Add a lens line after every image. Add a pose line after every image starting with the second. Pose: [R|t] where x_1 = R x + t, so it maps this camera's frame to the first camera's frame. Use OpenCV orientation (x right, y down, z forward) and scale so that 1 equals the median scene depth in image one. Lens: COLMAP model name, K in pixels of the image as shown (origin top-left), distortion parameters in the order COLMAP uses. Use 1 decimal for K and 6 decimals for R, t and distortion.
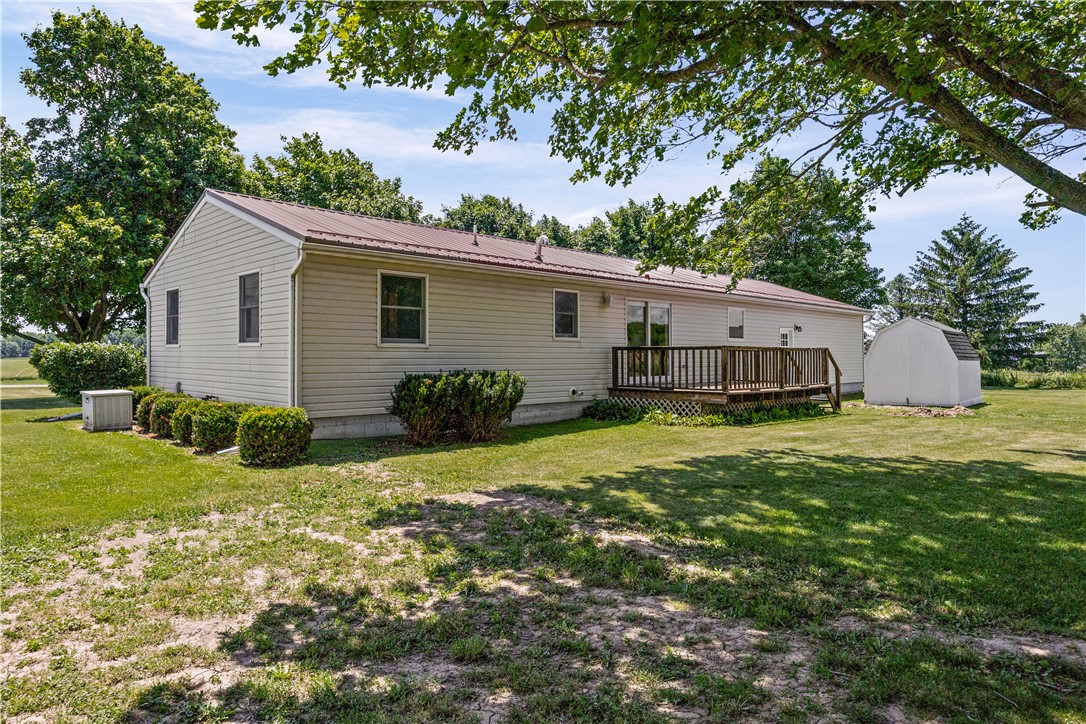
lens RADIAL K [[667.5, 0, 543.0], [0, 667.5, 362.0], [0, 0, 1]] dist [-0.000969, -0.000169]
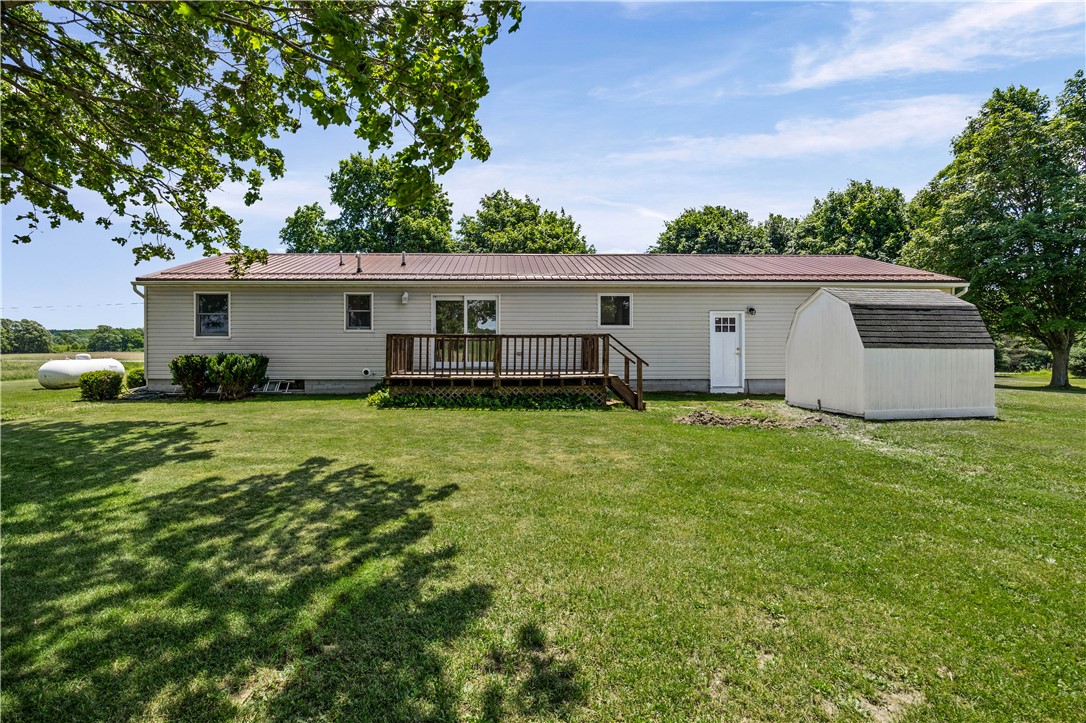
lens RADIAL K [[514.1, 0, 543.0], [0, 514.1, 361.5], [0, 0, 1]] dist [0.000152, 0.000006]
pose [[0.706517, 0.019575, -0.707425, 0.819809], [-0.004860, 0.999728, 0.022809, 0.000324], [0.707680, -0.012677, 0.706420, 0.447401]]
